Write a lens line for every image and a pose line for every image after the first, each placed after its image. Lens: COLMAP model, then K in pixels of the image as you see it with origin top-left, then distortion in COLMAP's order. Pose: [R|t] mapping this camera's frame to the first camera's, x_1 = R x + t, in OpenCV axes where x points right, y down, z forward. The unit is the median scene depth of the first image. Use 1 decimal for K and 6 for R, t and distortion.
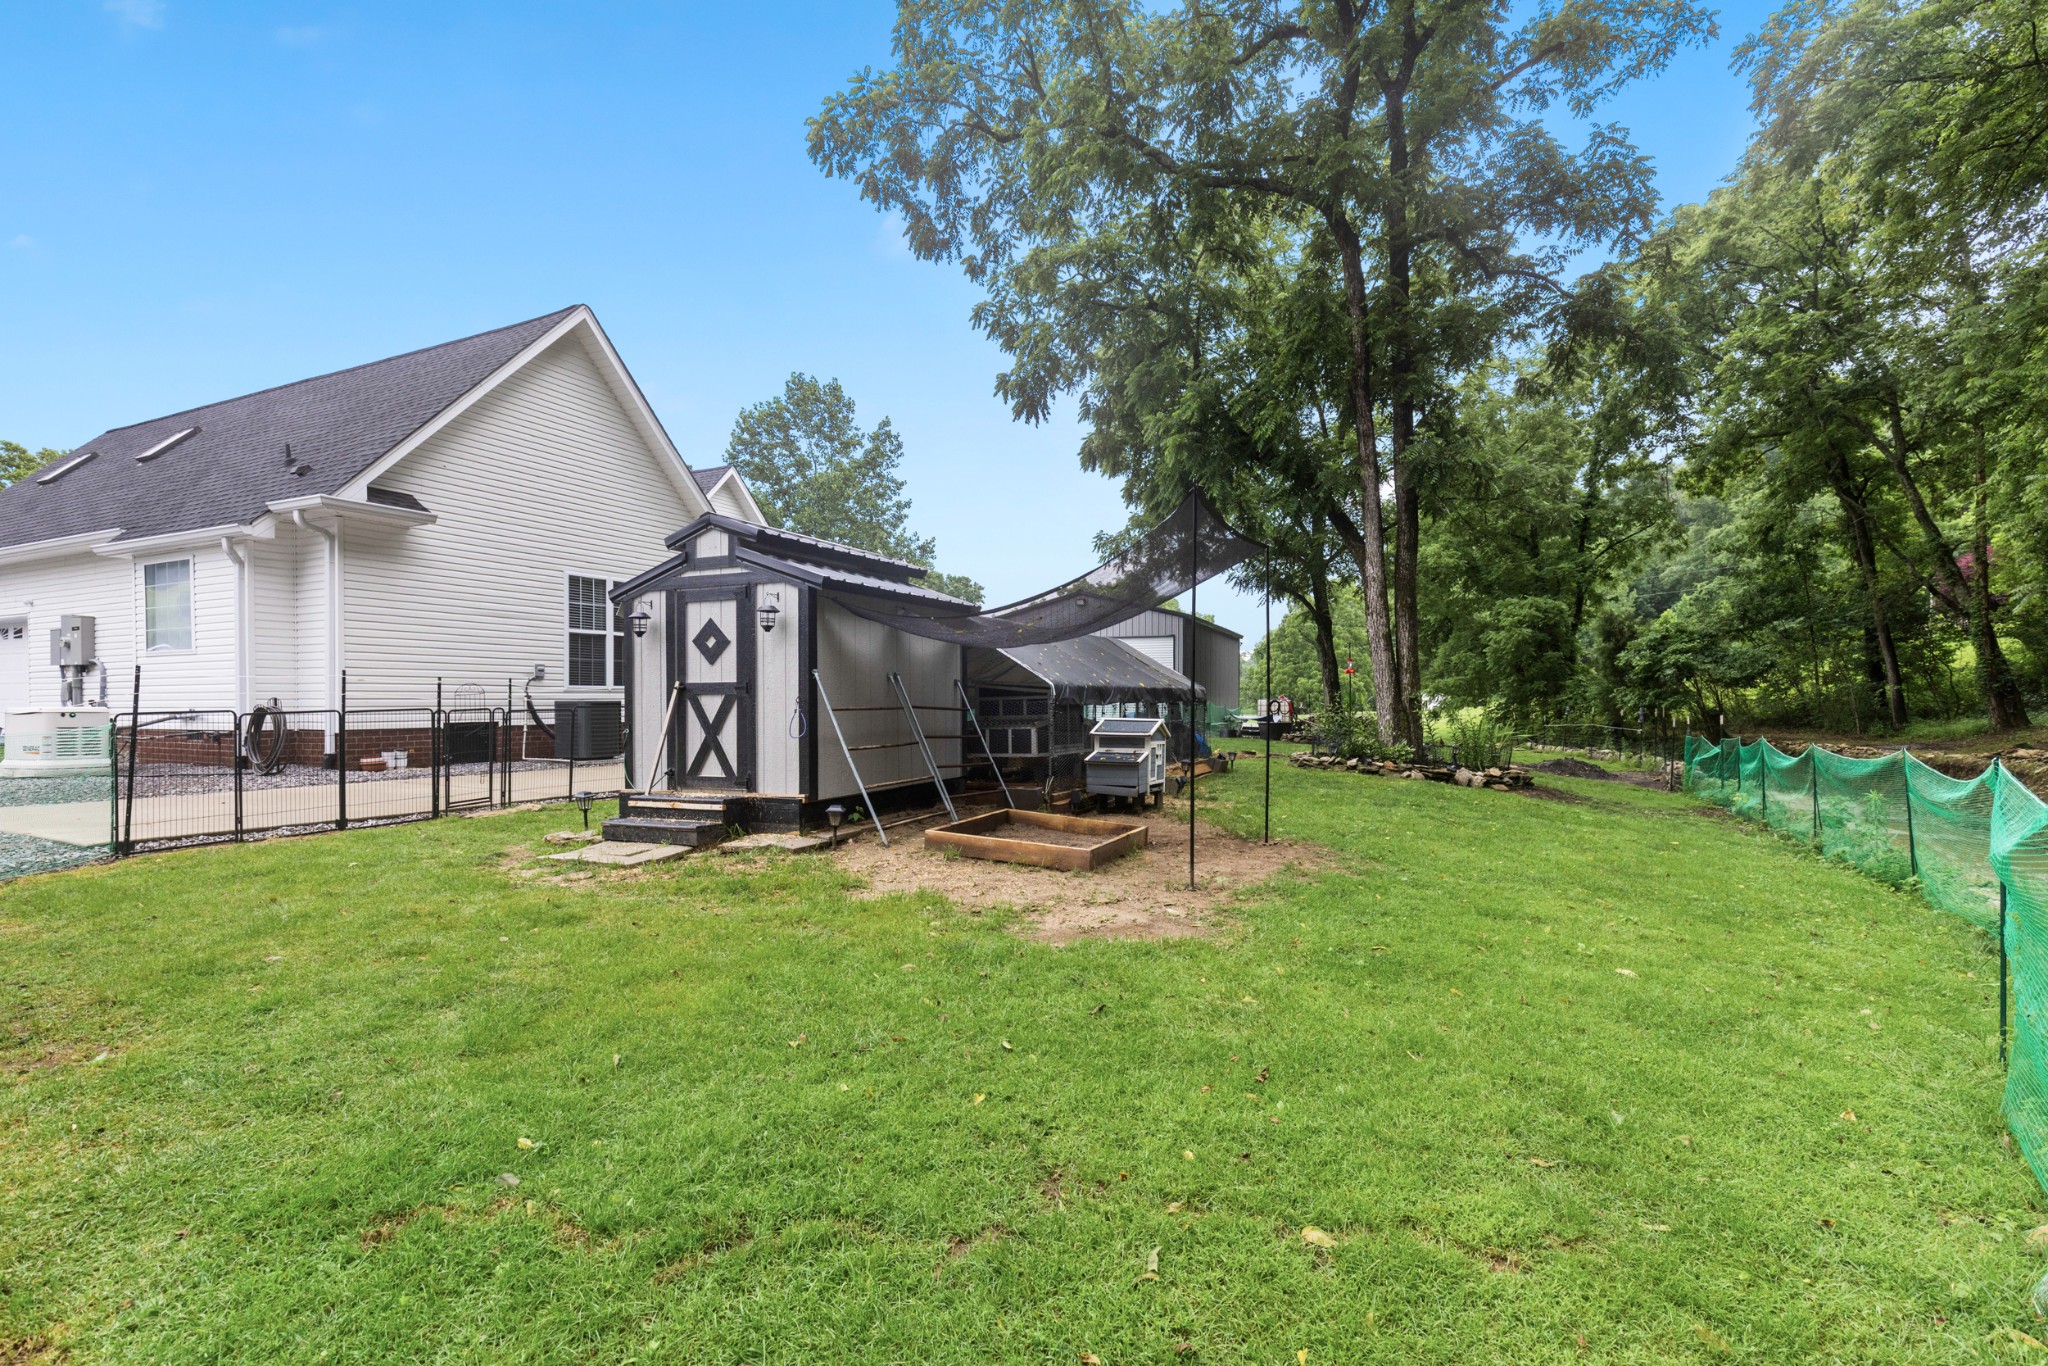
lens RADIAL K [[937.6, 0, 1024.8], [0, 937.6, 694.9], [0, 0, 1]] dist [0.007059, -0.000081]
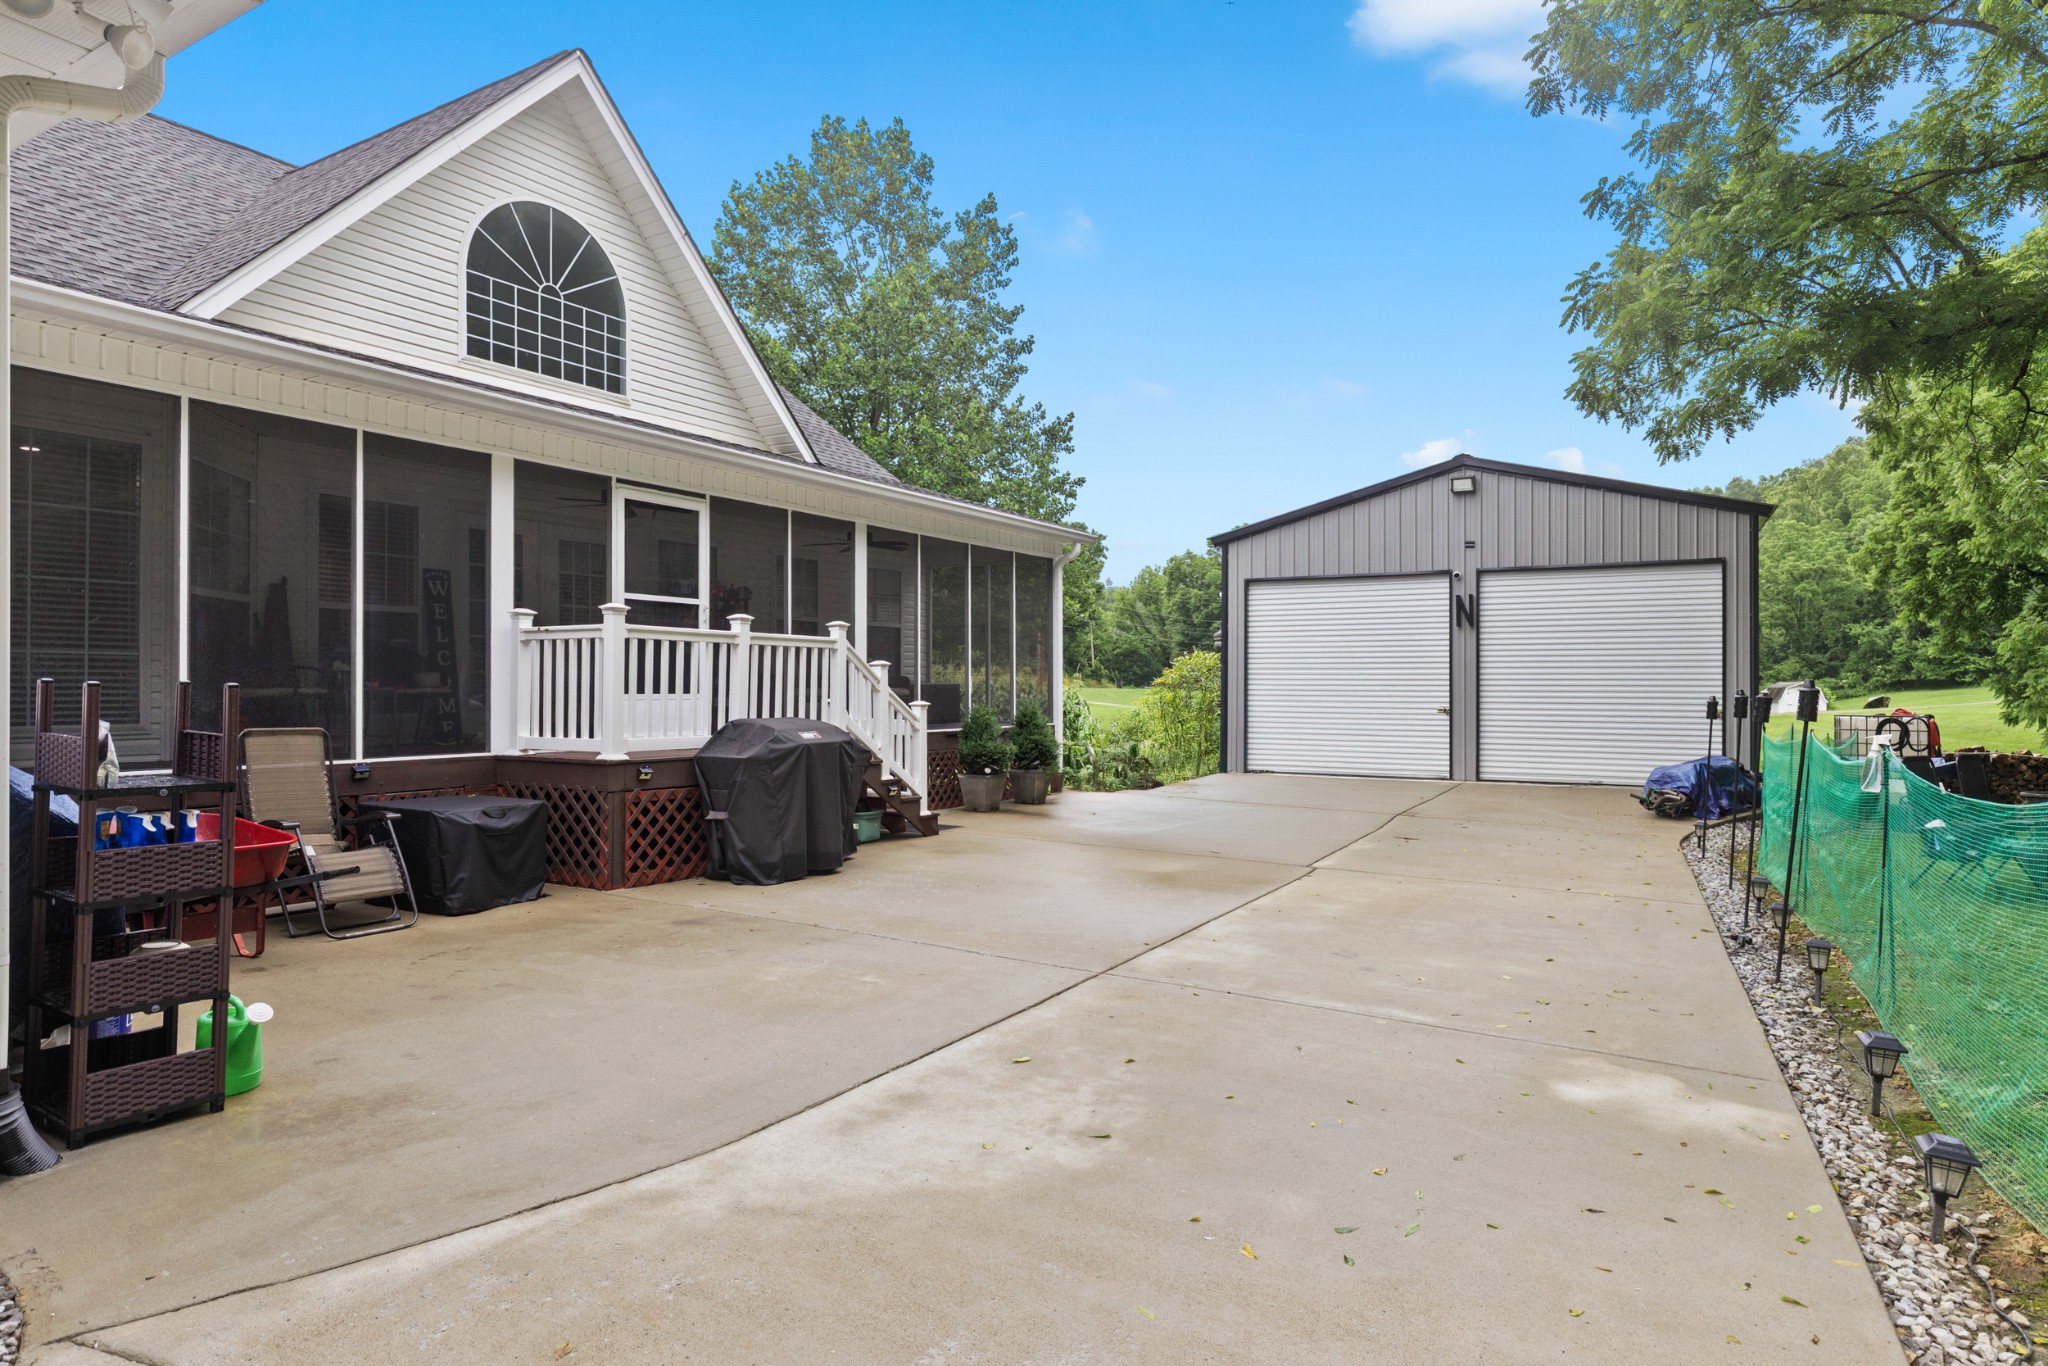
lens RADIAL K [[1158.2, 0, 1023.5], [0, 1158.2, 684.8], [0, 0, 1]] dist [0.001115, -0.000588]
pose [[0.995081, 0.004110, -0.098979, -0.181909], [-0.003809, 0.999988, 0.003231, -0.024055], [0.098991, -0.002838, 0.995084, 1.000721]]
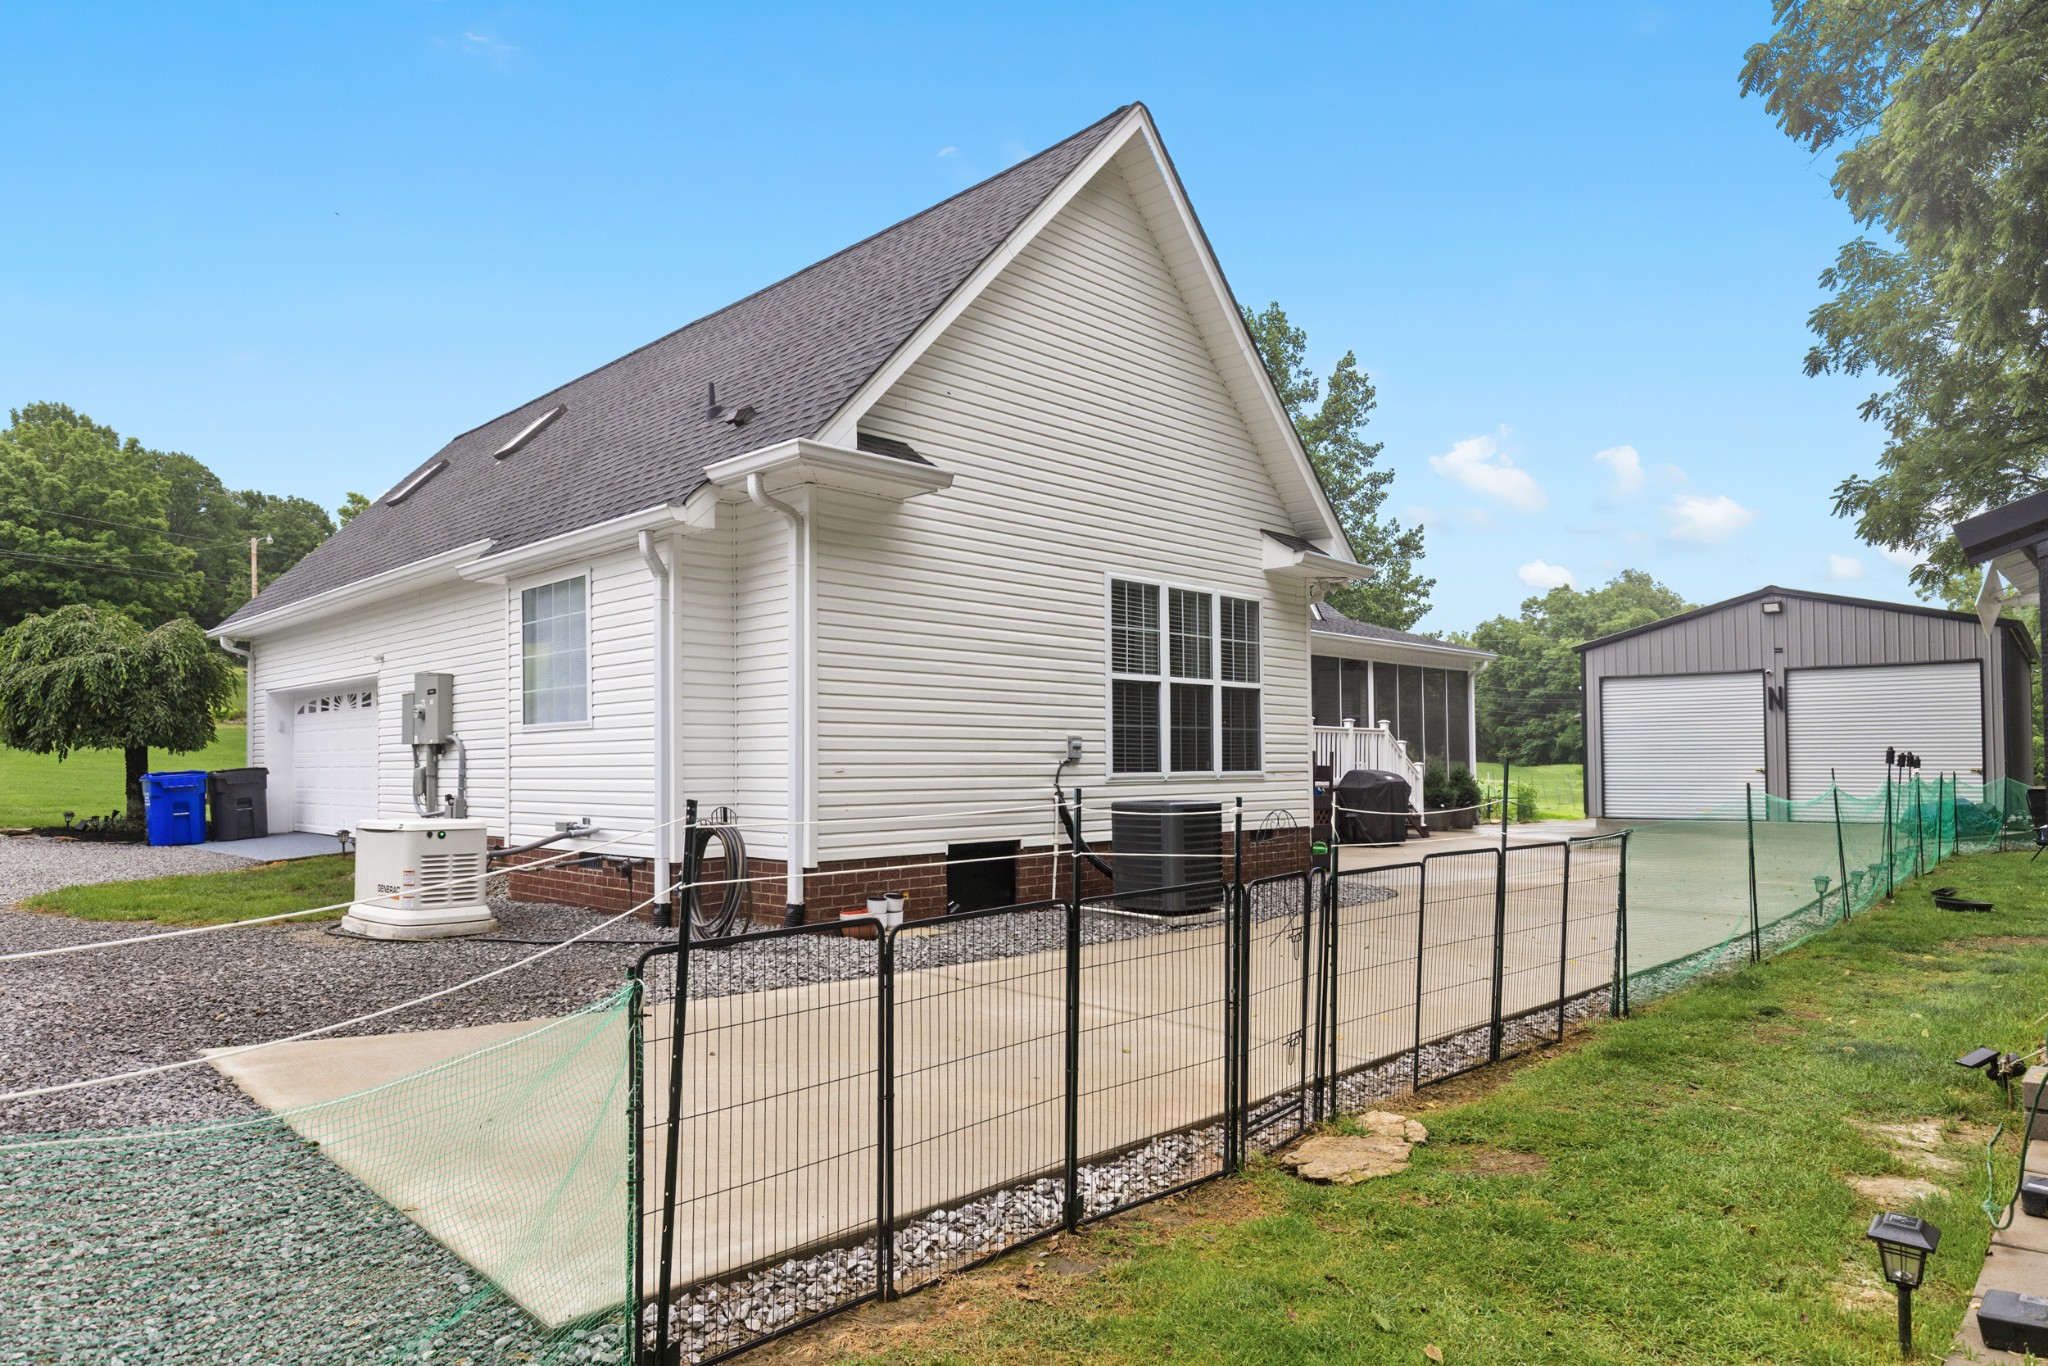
lens RADIAL K [[1235.0, 0, 1000.9], [0, 1235.0, 716.9], [0, 0, 1]] dist [-0.000503, 0.007396]
pose [[0.944268, -0.014785, -0.328846, -0.301820], [0.004438, 0.999472, -0.032194, -0.019921], [0.329148, 0.028940, 0.943835, 0.272188]]
